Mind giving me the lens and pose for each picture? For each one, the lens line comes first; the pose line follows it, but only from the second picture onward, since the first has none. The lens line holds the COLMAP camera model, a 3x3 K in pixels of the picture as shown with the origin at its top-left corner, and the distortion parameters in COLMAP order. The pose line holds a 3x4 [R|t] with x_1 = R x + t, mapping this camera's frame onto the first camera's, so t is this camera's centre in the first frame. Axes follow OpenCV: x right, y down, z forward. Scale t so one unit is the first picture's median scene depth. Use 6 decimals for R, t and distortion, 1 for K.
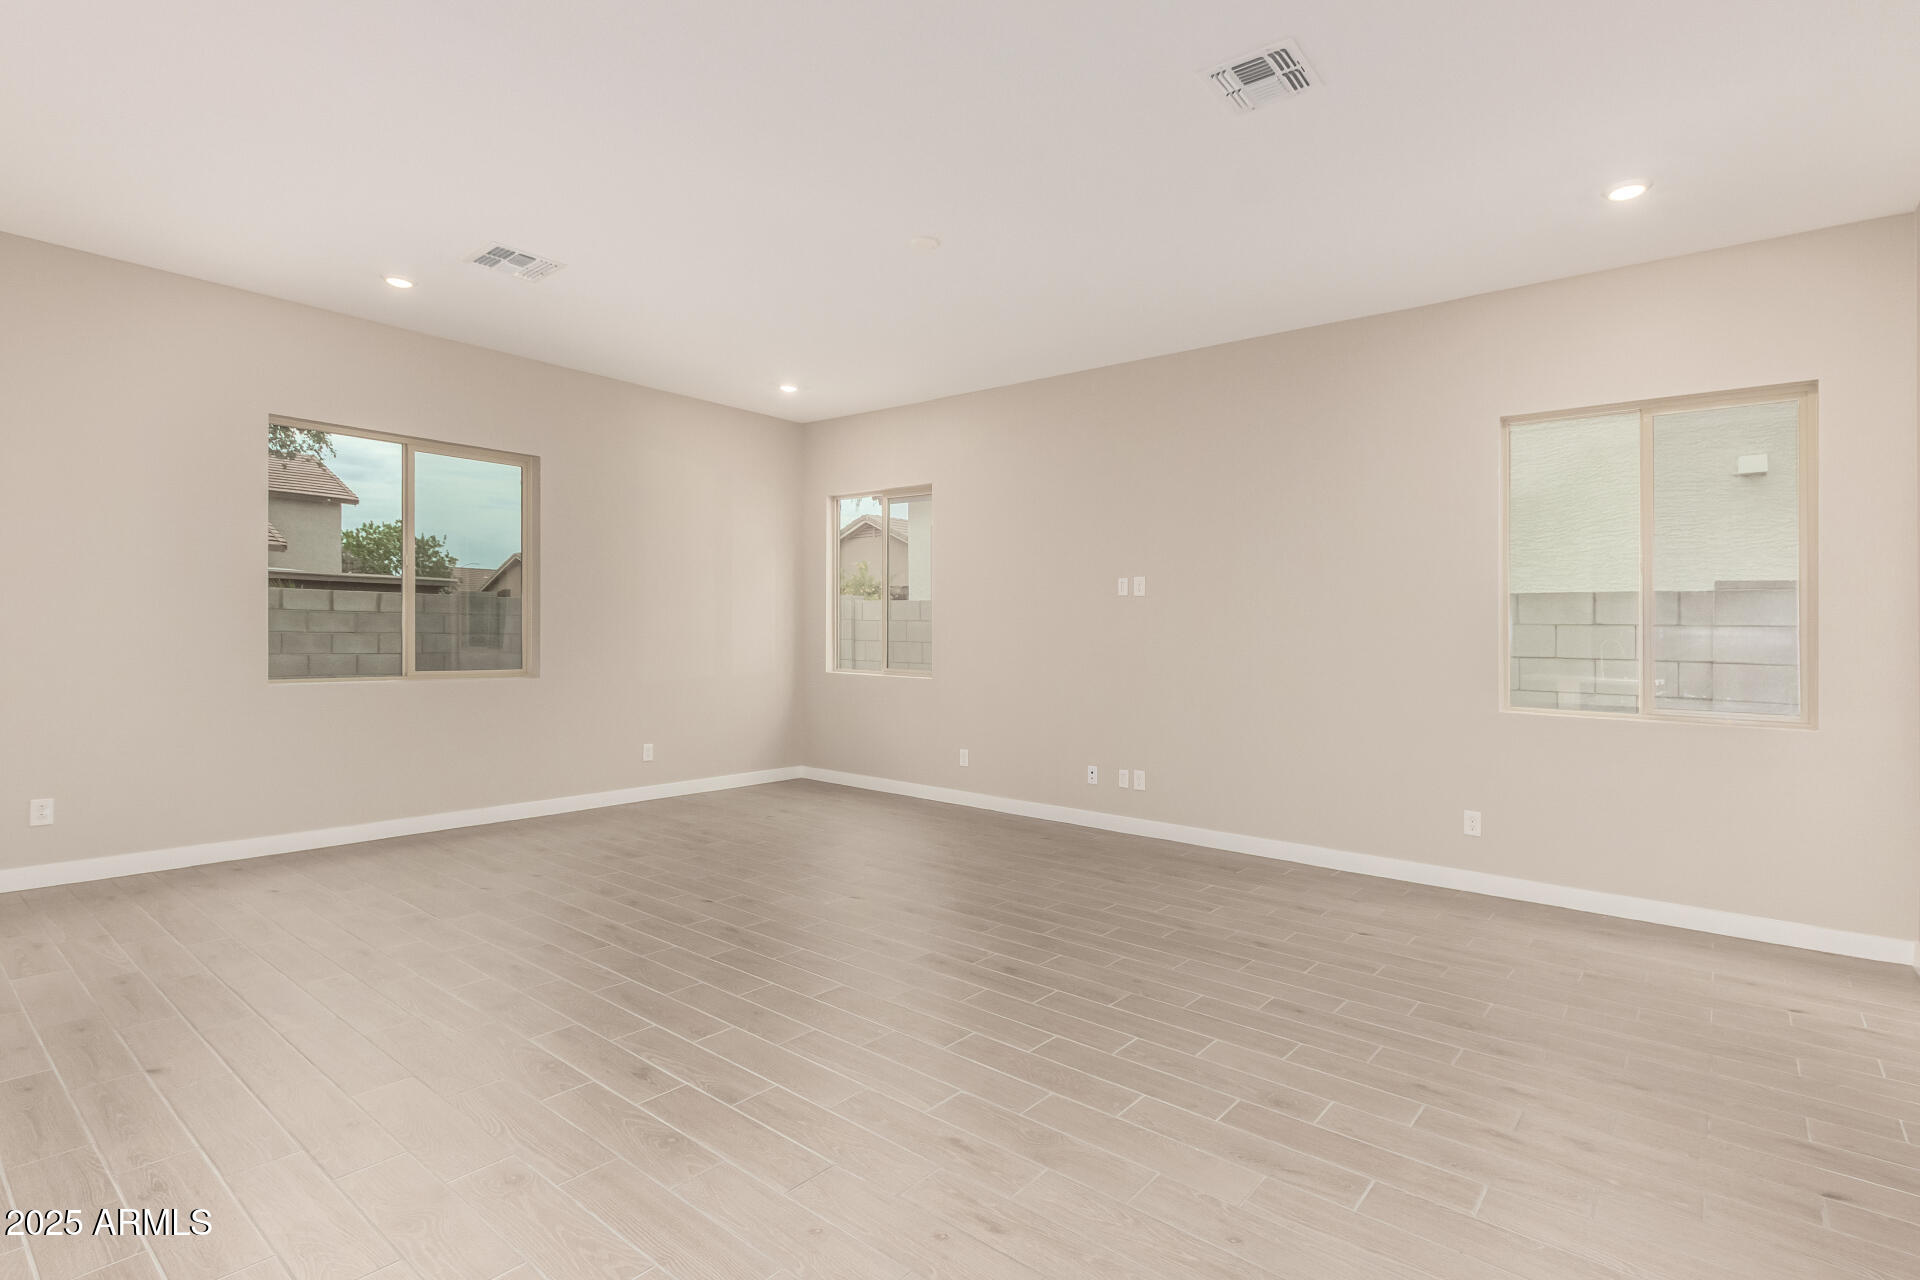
lens RADIAL K [[914.5, 0, 960.0], [0, 914.5, 640.0], [0, 0, 1]] dist [0.000291, -0.000013]
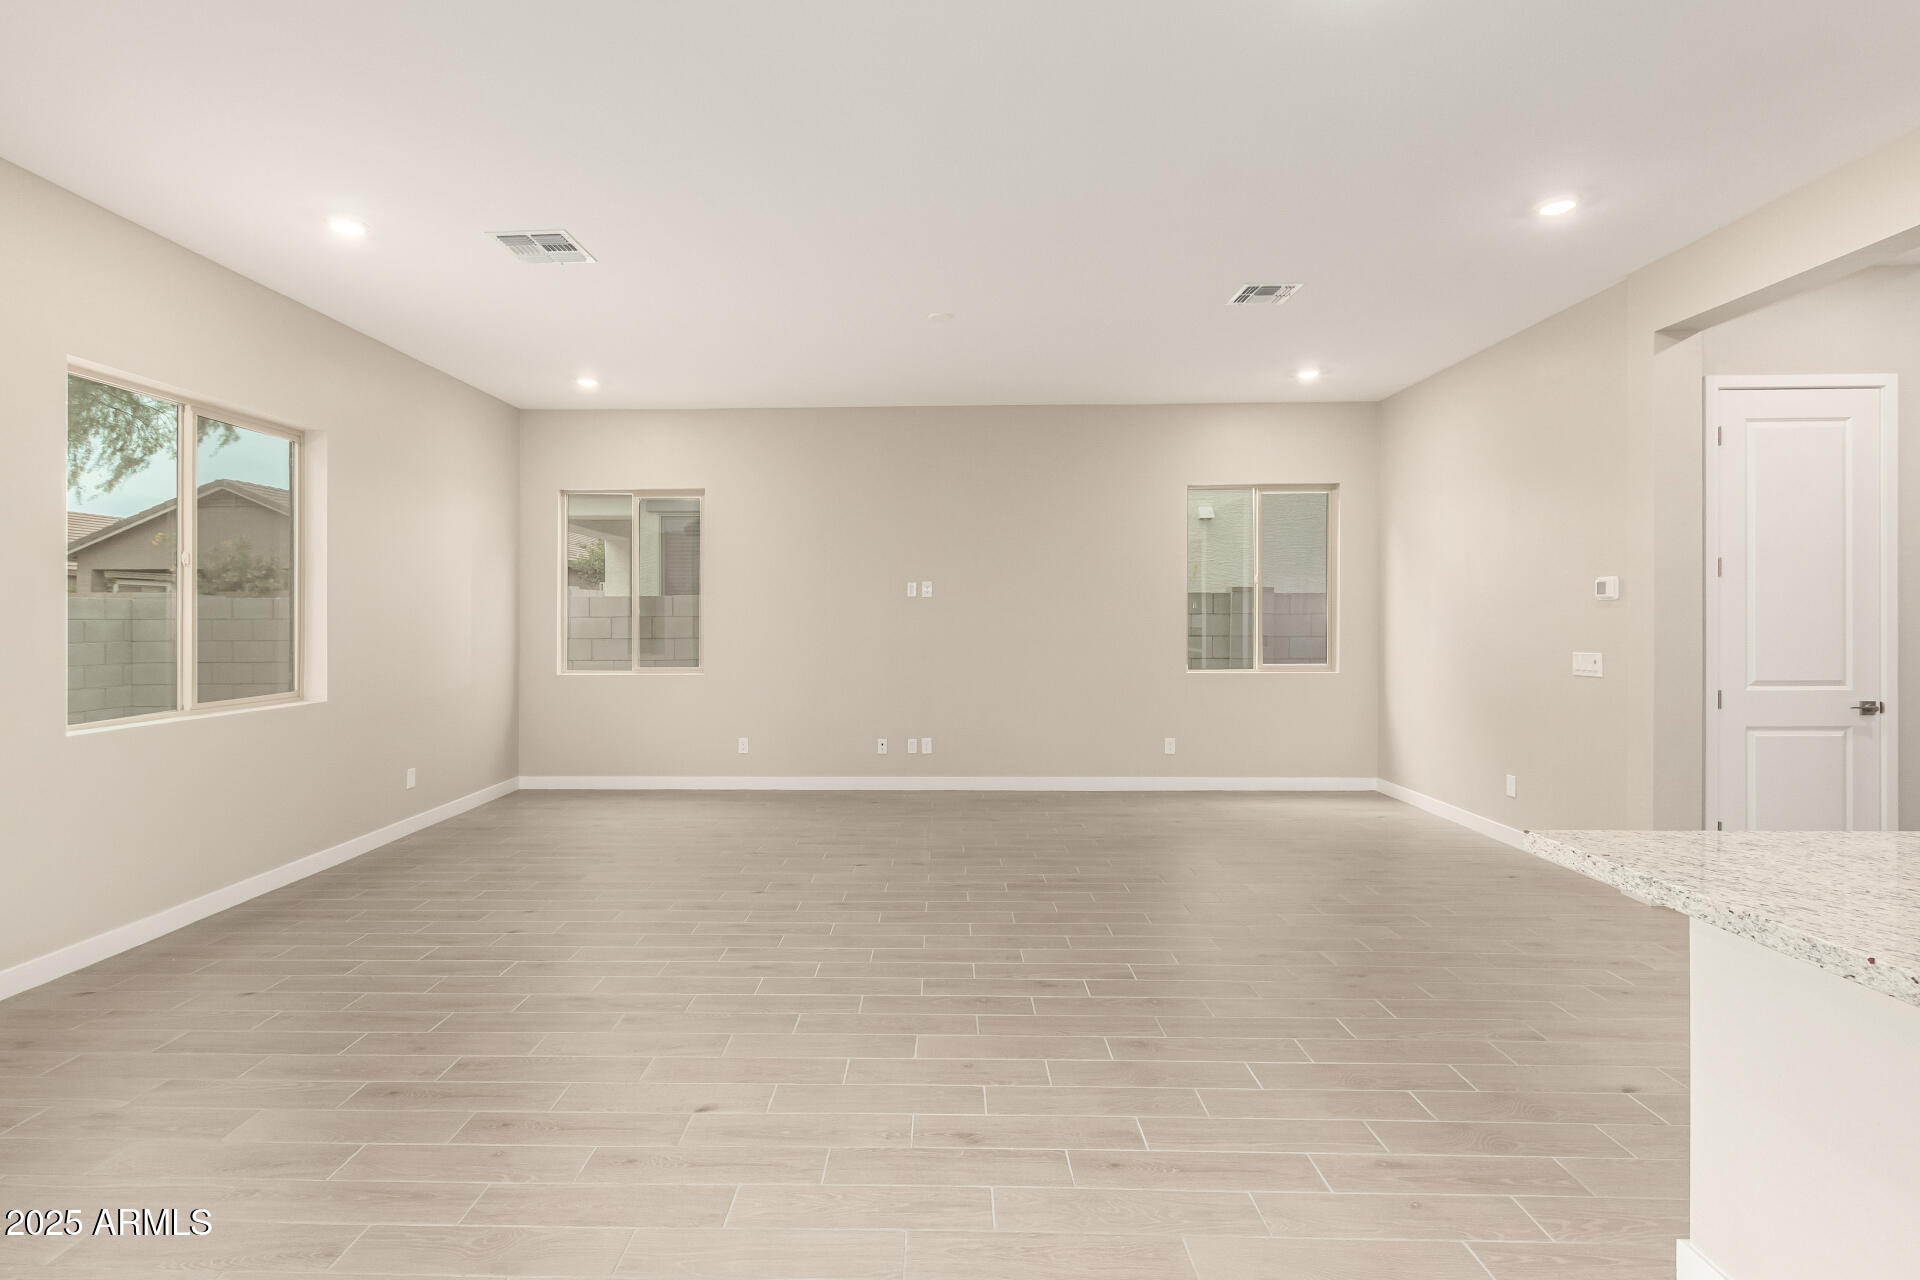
lens RADIAL K [[903.5, 0, 900.9], [0, 903.5, 617.1], [0, 0, 1]] dist [-0.000398, -0.000014]
pose [[0.803450, -0.020598, 0.595016, -0.700271], [0.022949, 0.999730, 0.003620, -0.032375], [-0.594930, 0.010747, 0.803705, 0.046370]]
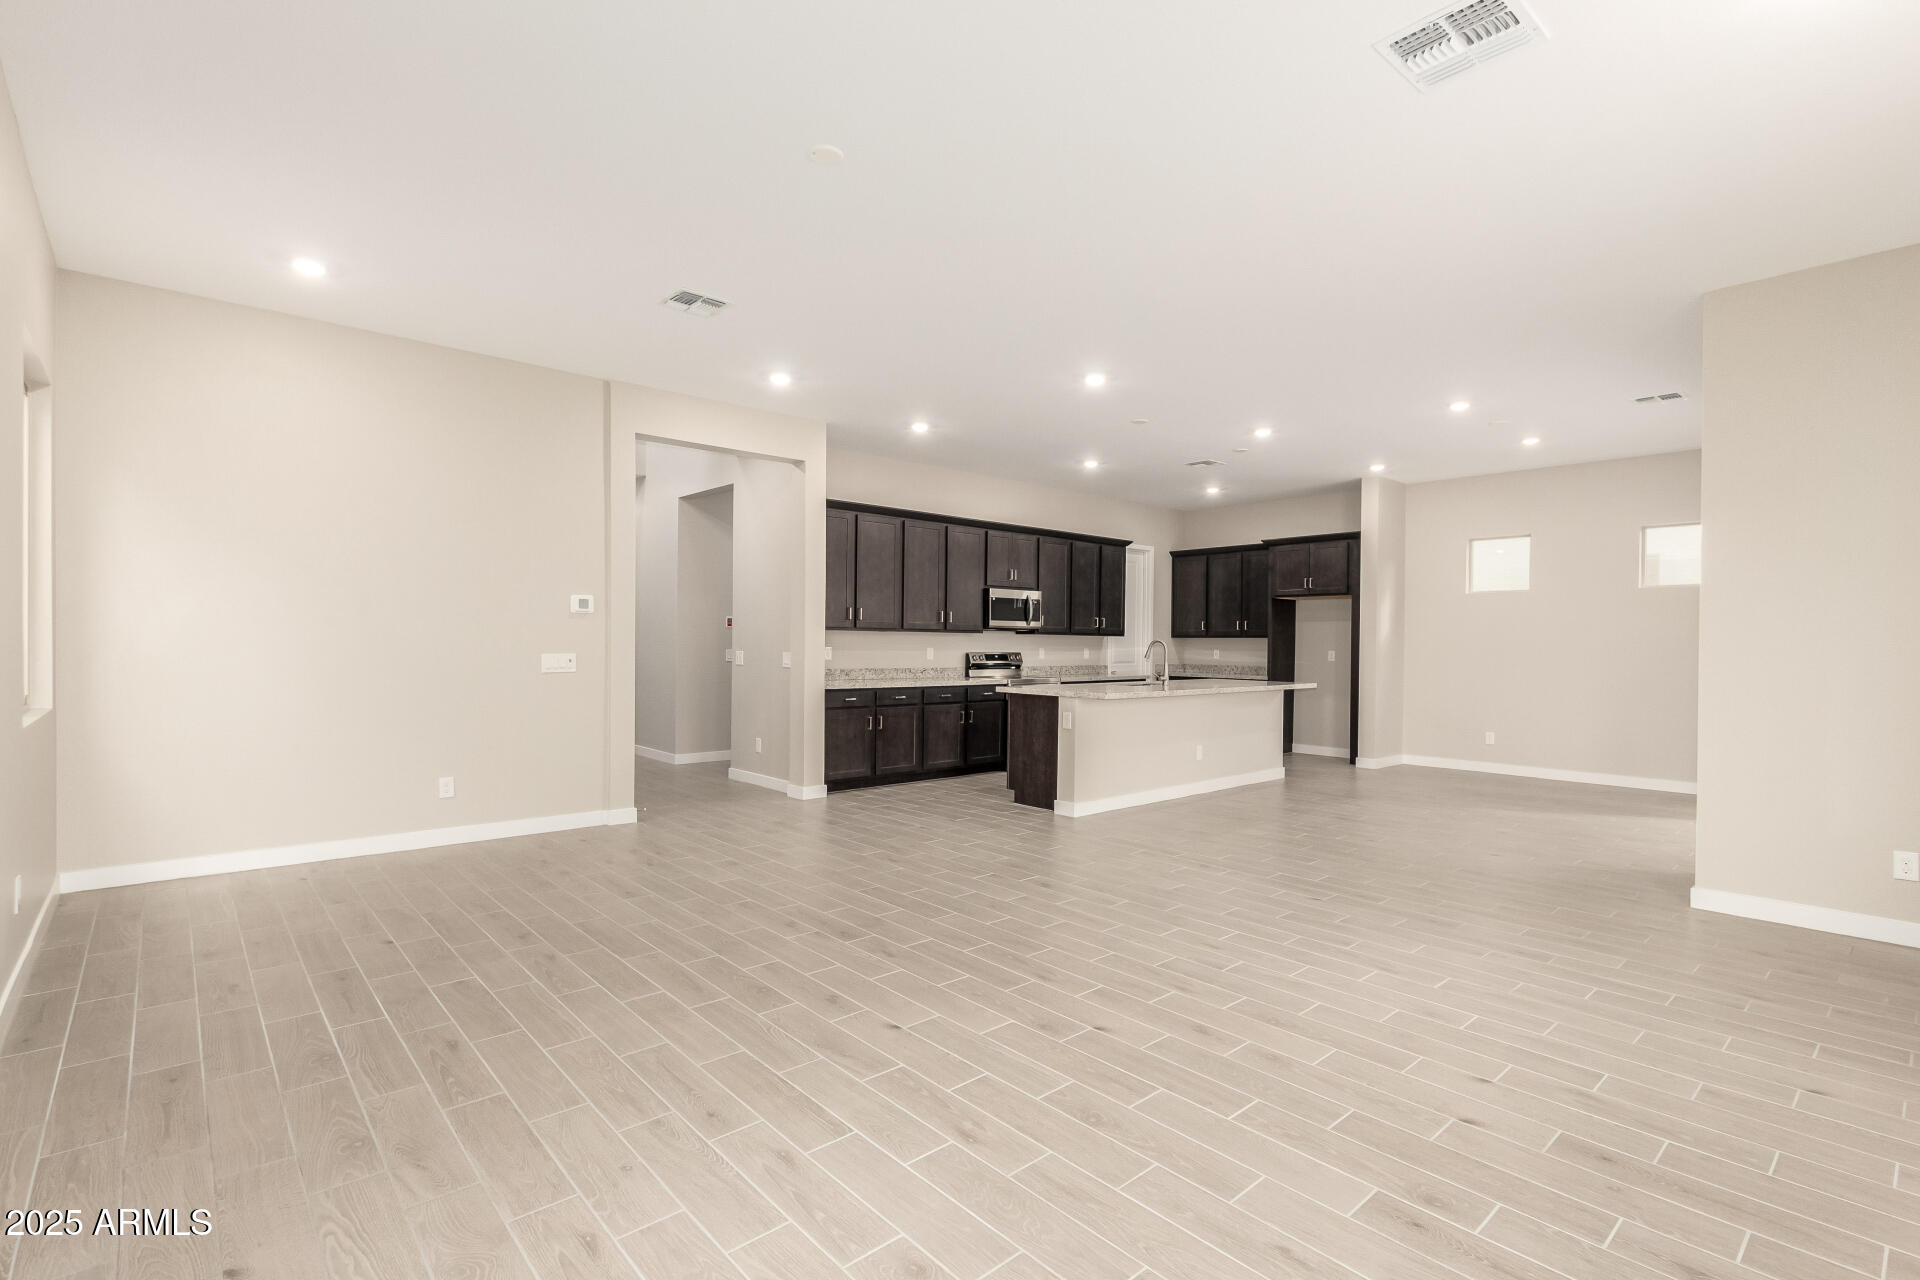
lens RADIAL K [[914.5, 0, 960.0], [0, 914.5, 640.0], [0, 0, 1]] dist [0.000291, -0.000013]
pose [[-0.987633, -0.027504, 0.154351, -0.247146], [-0.026036, 0.999595, 0.011524, -0.020117], [-0.154605, 0.007363, -0.987949, 1.574699]]
